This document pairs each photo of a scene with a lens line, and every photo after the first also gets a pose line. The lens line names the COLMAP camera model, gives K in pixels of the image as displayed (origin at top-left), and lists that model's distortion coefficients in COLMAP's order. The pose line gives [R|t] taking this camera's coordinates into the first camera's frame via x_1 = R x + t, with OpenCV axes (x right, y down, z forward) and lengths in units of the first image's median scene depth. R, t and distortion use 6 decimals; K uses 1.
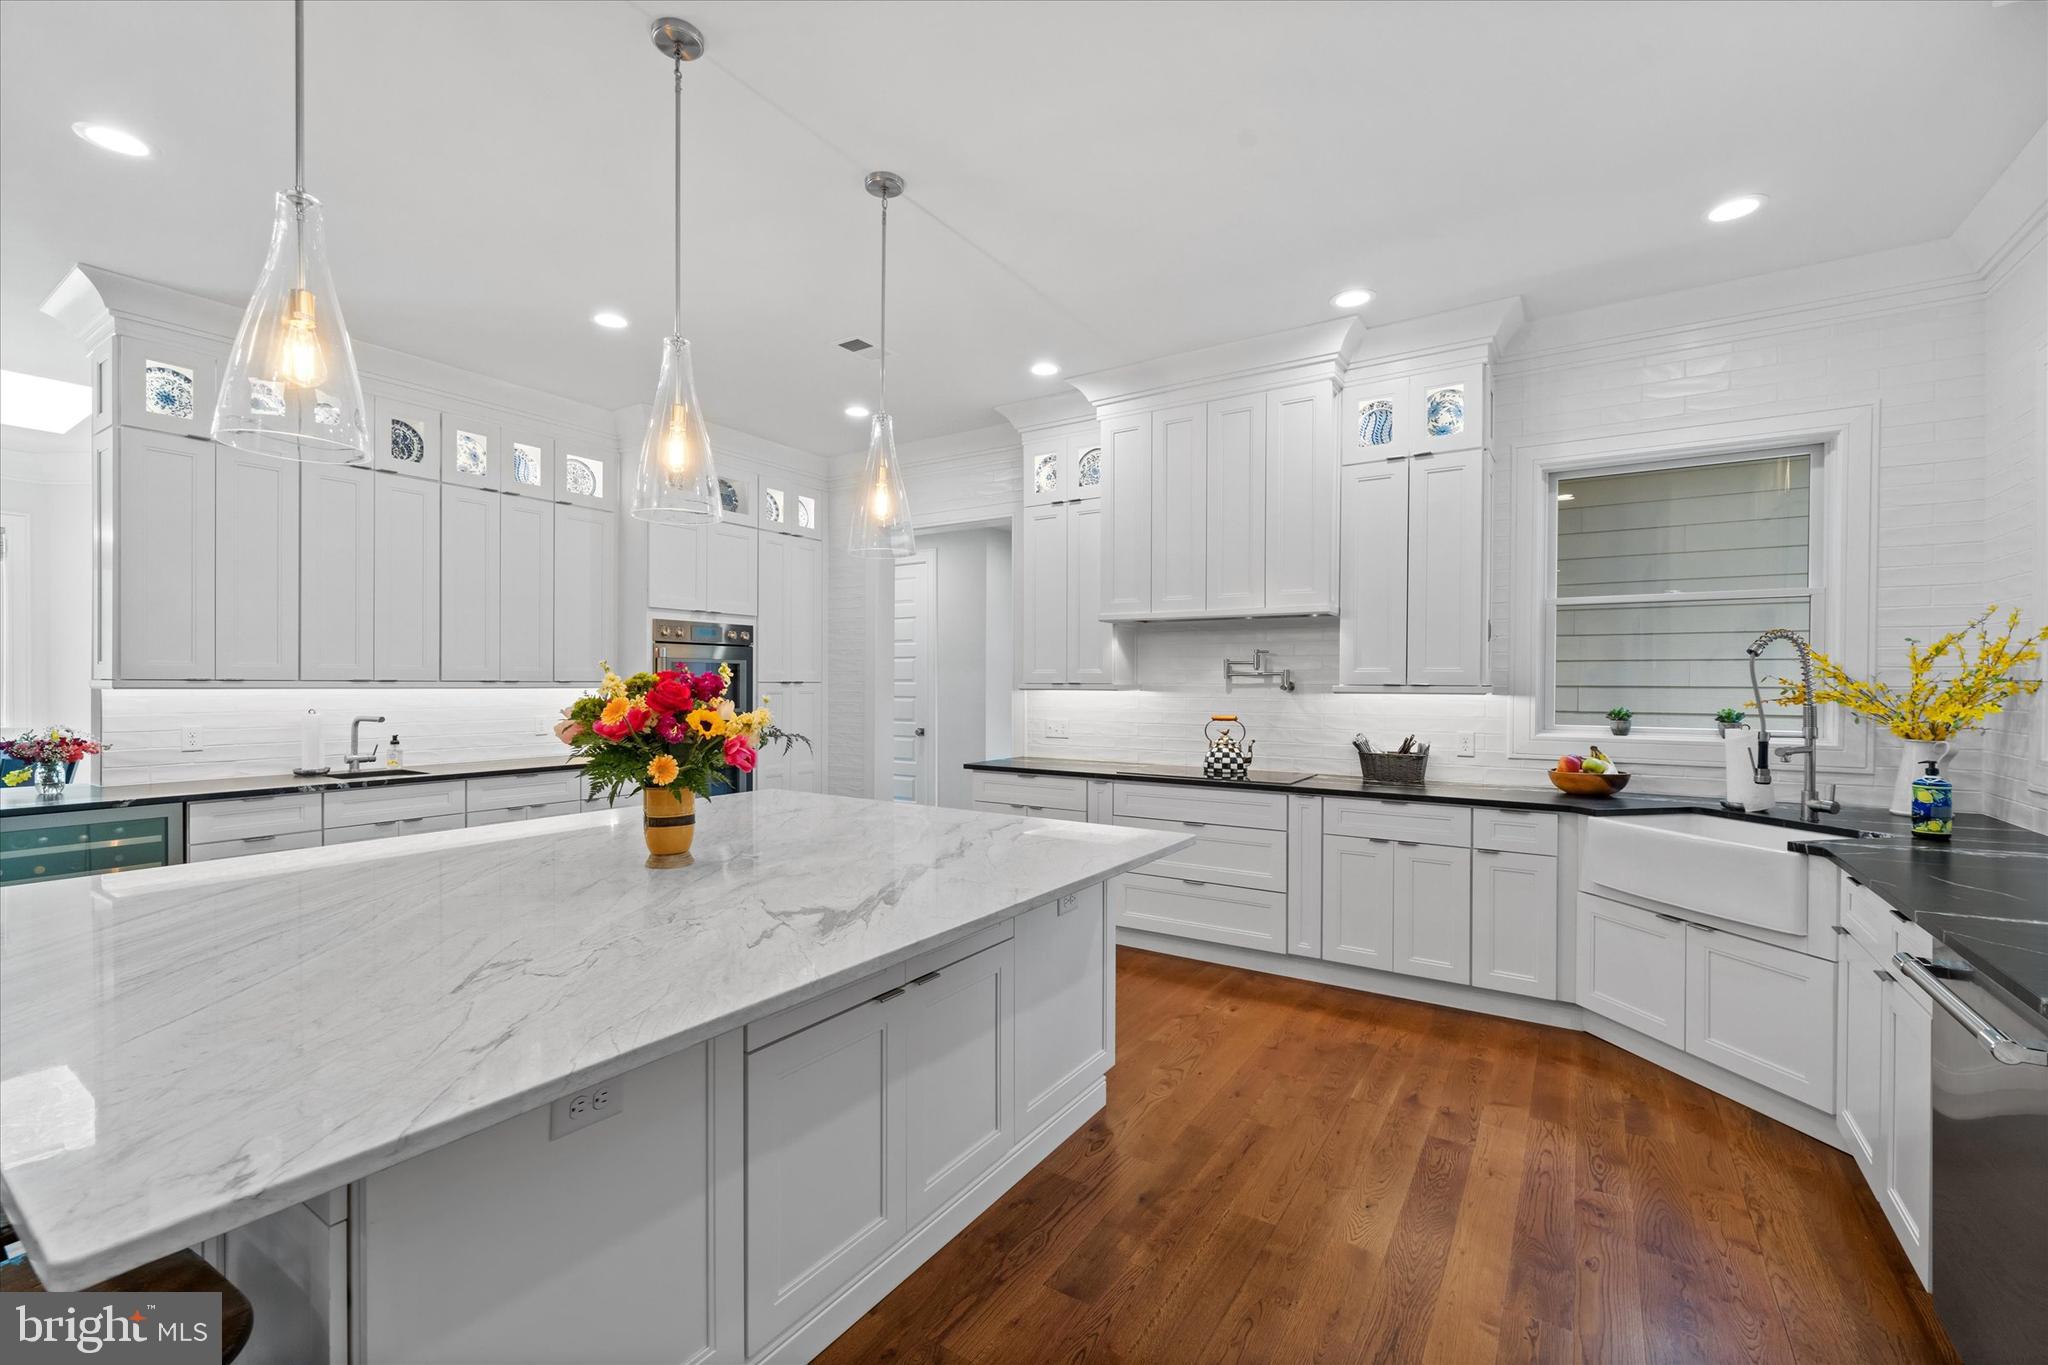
lens RADIAL K [[879.4, 0, 1012.5], [0, 879.4, 686.6], [0, 0, 1]] dist [-0.000290, -0.000076]
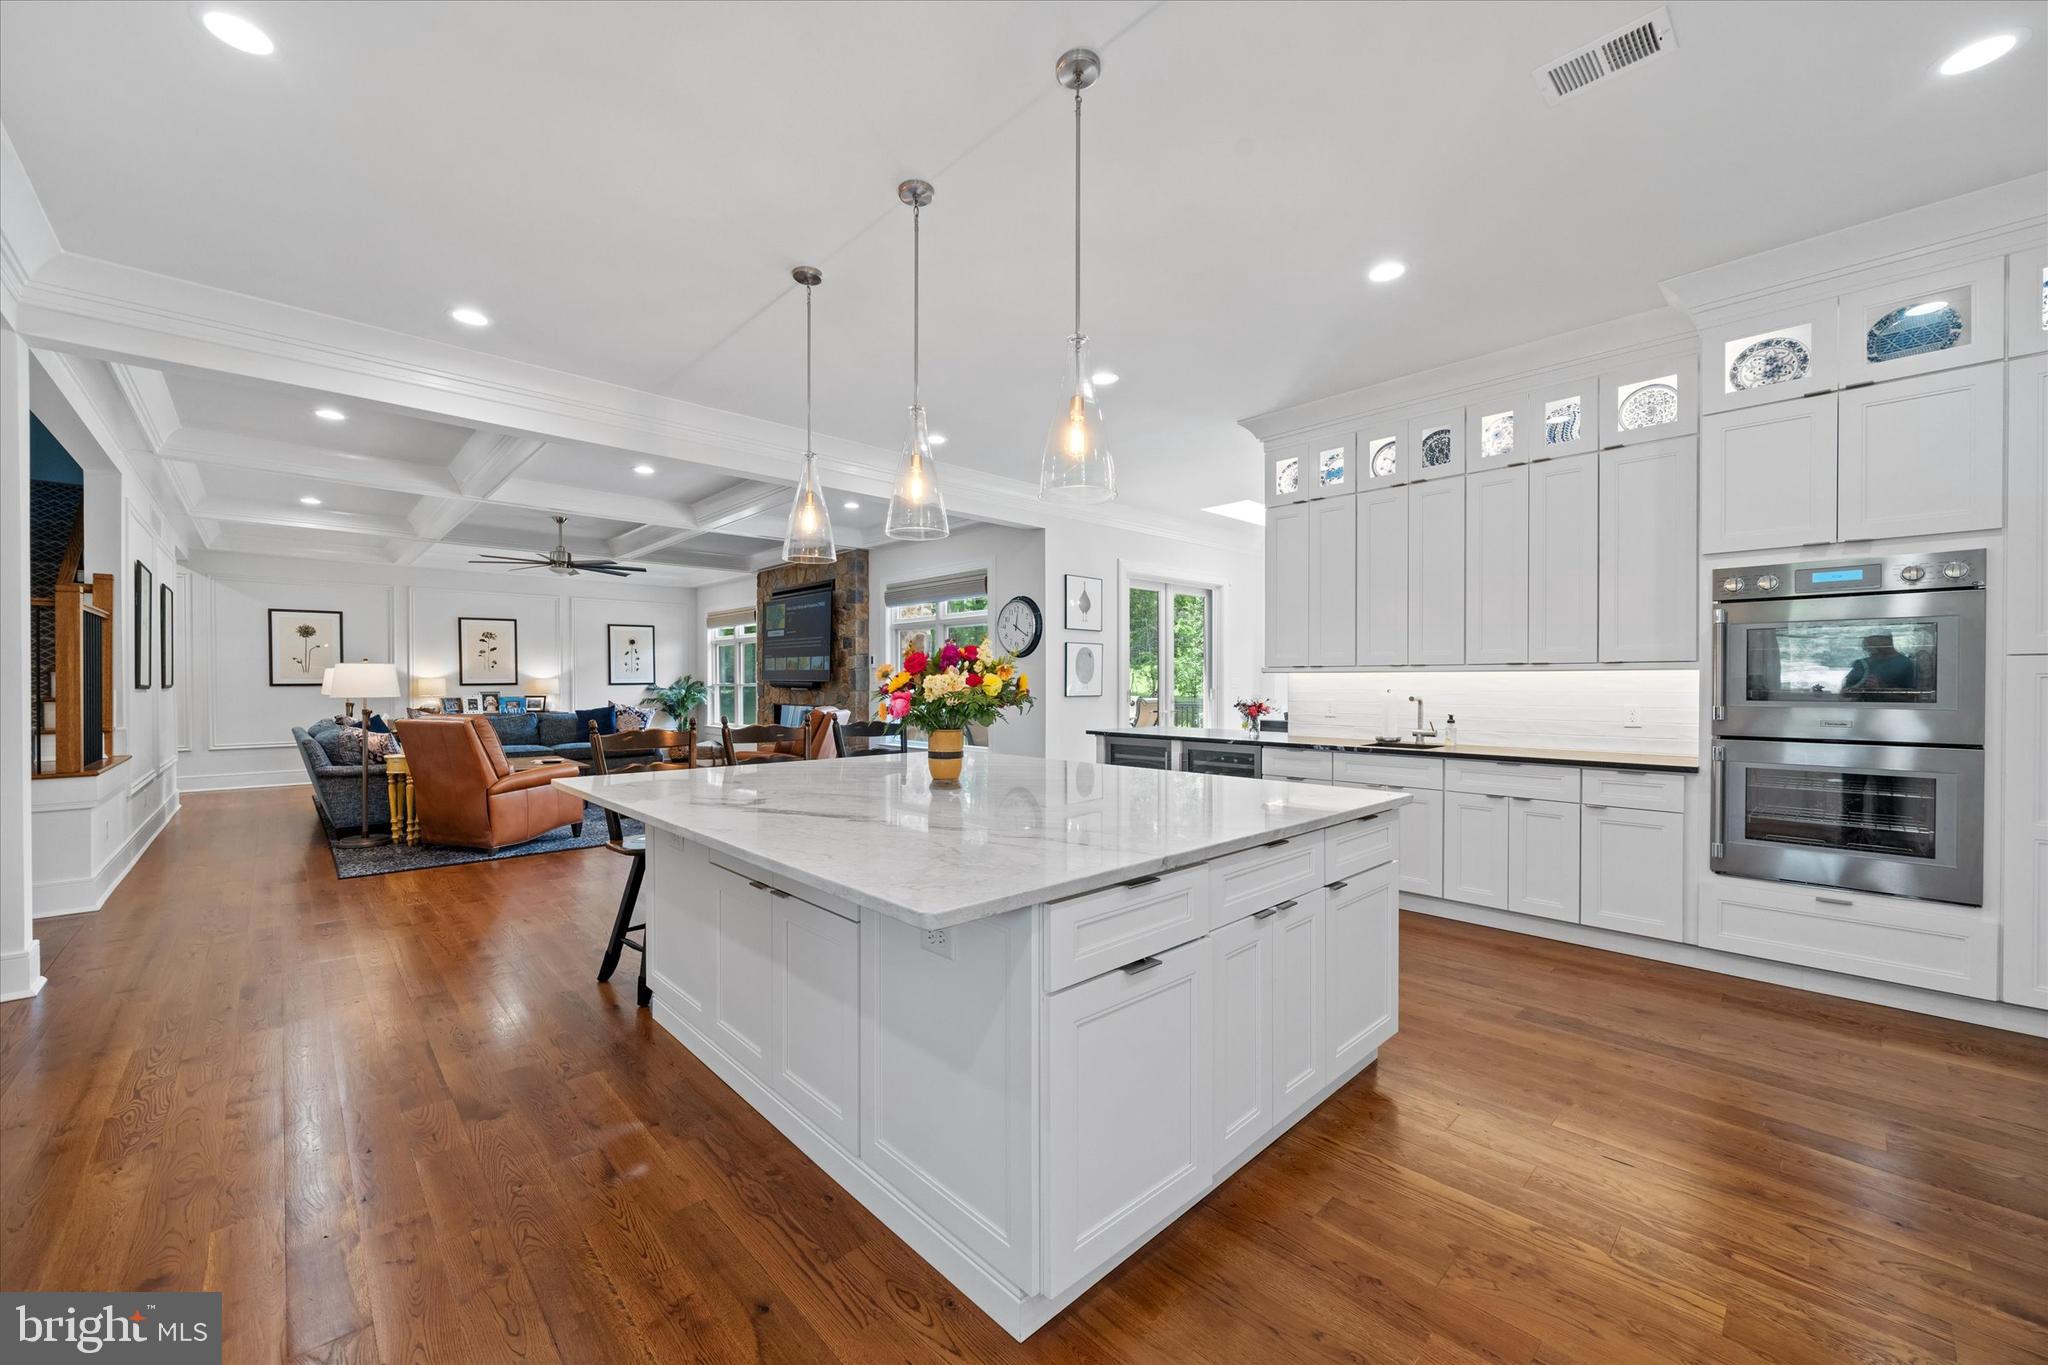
lens RADIAL K [[785.3, 0, 1004.5], [0, 785.3, 685.9], [0, 0, 1]] dist [-0.001588, -0.000107]
pose [[-0.224070, 0.002071, -0.974571, 0.392180], [-0.001820, 0.999995, 0.002543, 0.017942], [0.974571, 0.002343, -0.224065, 0.691191]]
